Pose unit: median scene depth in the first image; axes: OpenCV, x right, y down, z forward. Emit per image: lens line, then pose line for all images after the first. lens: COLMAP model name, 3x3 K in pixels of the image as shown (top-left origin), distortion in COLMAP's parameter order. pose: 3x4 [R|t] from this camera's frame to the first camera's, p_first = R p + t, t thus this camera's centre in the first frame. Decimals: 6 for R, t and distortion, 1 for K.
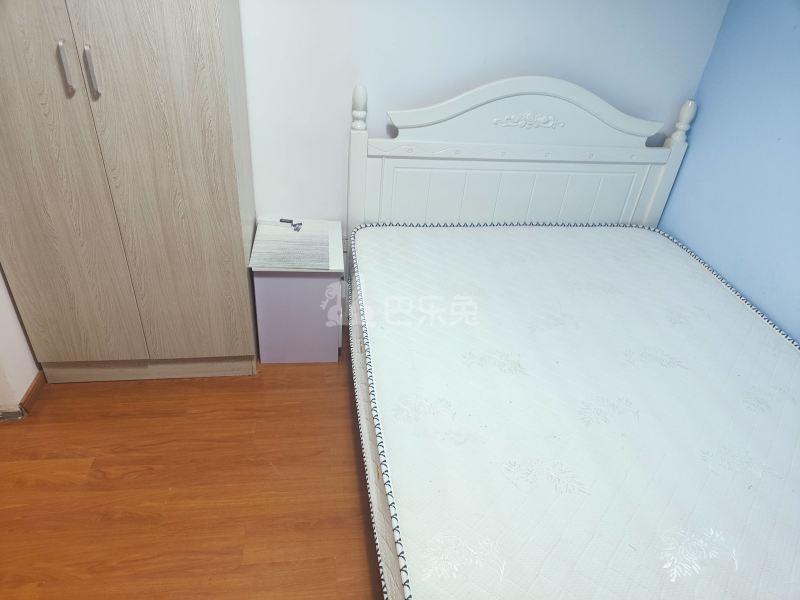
lens RADIAL K [[554.7, 0, 400.0], [0, 554.7, 309.9], [0, 0, 1]] dist [0.004965, 0.000847]
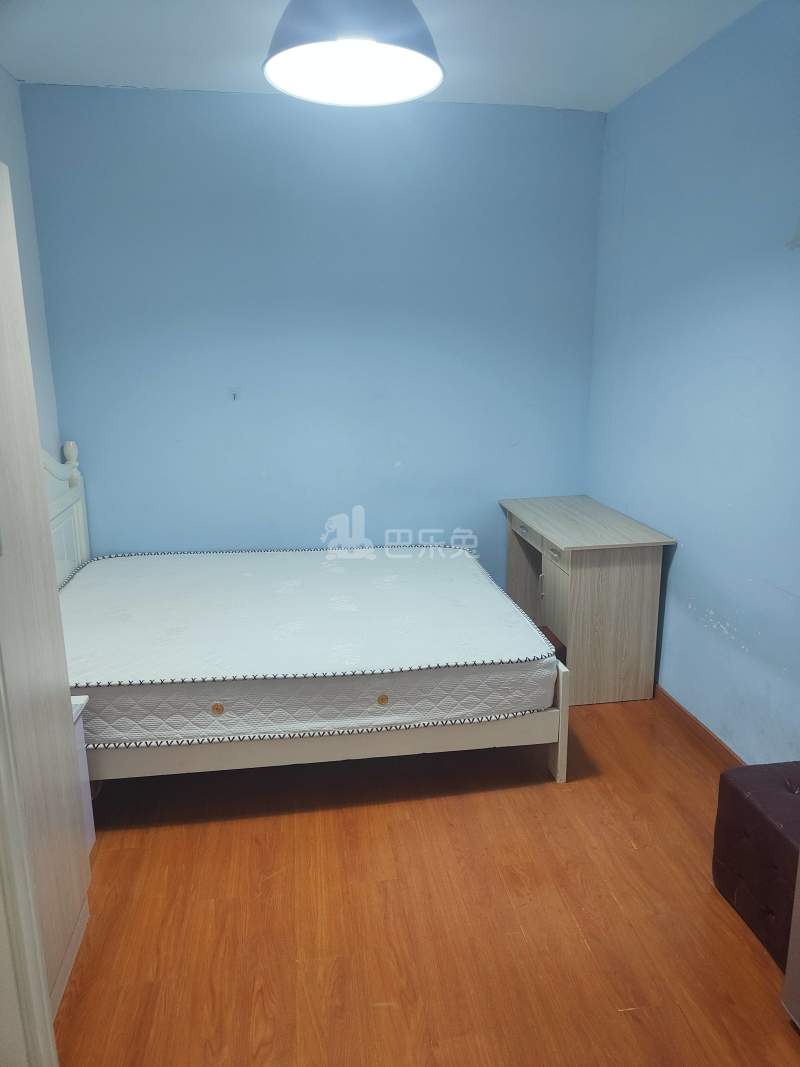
lens RADIAL K [[739.8, 0, 424.4], [0, 739.8, 521.0], [0, 0, 1]] dist [0.004965, 0.000847]
pose [[-0.032558, -0.299524, 0.953533, -1.048988], [0.552334, 0.789731, 0.266930, -0.288201], [-0.832987, 0.535360, 0.139725, 0.334865]]
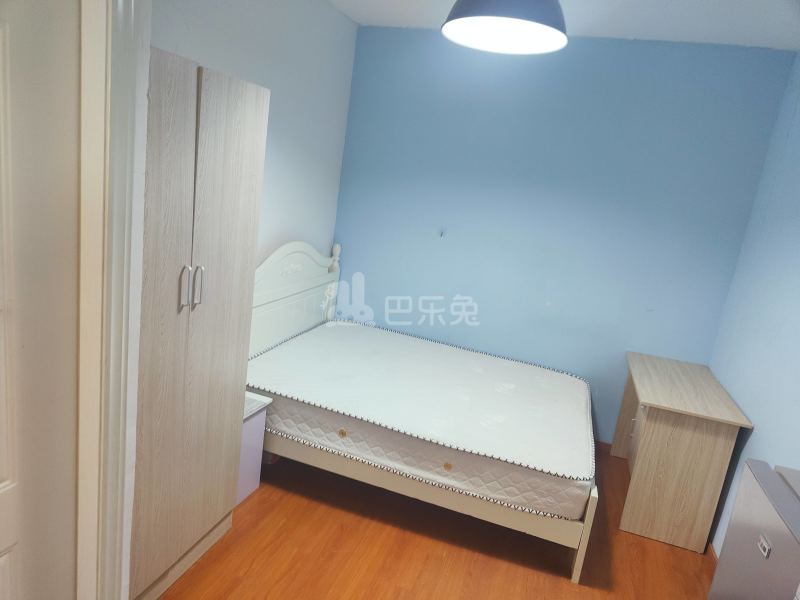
lens RADIAL K [[552.5, 0, 400.0], [0, 552.5, 300.0], [0, 0, 1]] dist [0.001910, -0.001386]
pose [[0.437218, -0.209957, 0.874504, -1.048898], [0.404842, 0.914227, 0.017089, -0.187834], [-0.803084, 0.346564, 0.484716, 0.074281]]
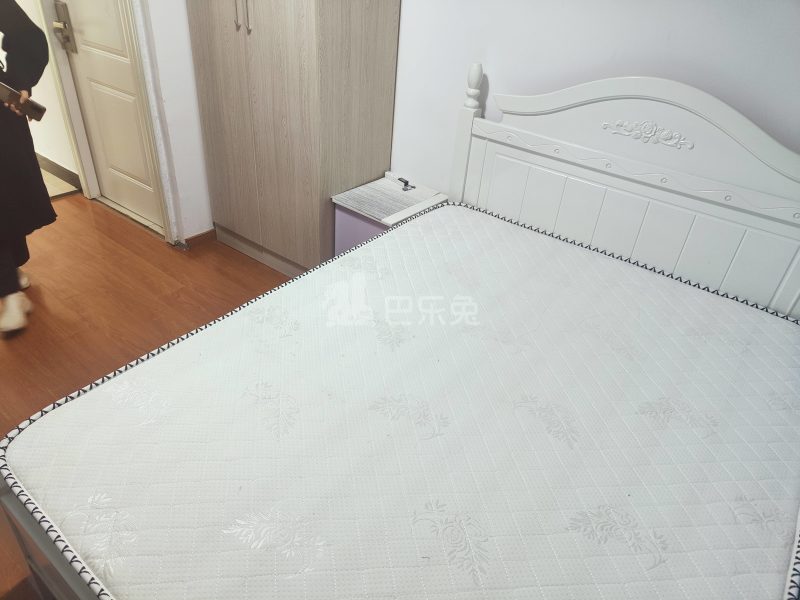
lens RADIAL K [[564.9, 0, 400.0], [0, 564.9, 300.0], [0, 0, 1]] dist [0.014439, -0.001864]
pose [[0.688355, 0.369163, -0.624409, 0.650394], [-0.415207, 0.906366, 0.078132, -0.033984], [0.594786, 0.205476, 0.777180, 0.202745]]
